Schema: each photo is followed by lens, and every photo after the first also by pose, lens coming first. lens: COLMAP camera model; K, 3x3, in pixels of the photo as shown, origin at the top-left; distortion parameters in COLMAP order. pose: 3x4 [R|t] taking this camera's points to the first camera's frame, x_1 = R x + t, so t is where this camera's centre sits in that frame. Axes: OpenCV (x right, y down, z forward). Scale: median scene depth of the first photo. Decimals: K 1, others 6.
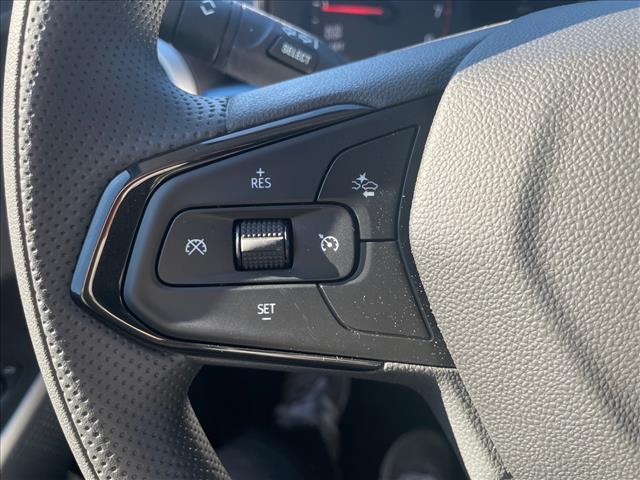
lens RADIAL K [[480.3, 0, 329.8], [0, 480.3, 248.1], [0, 0, 1]] dist [0.085495, -0.112710]
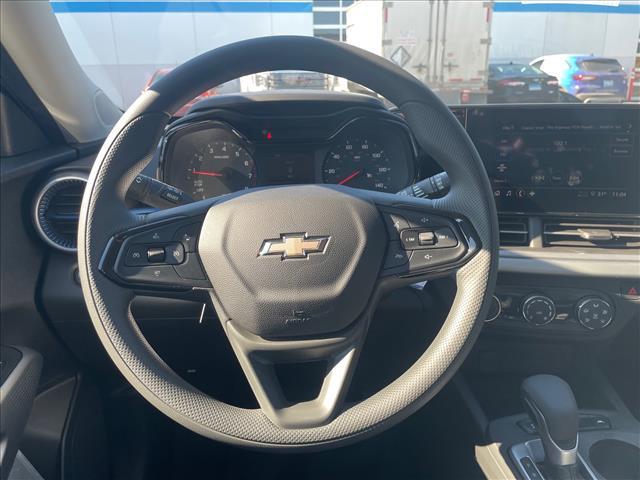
lens RADIAL K [[479.7, 0, 330.5], [0, 479.7, 239.4], [0, 0, 1]] dist [0.087931, -0.113437]
pose [[0.978961, -0.000452, 0.204048, 0.377026], [0.049978, 0.970068, -0.237633, 0.774111], [-0.197833, 0.242832, 0.949681, -2.554513]]
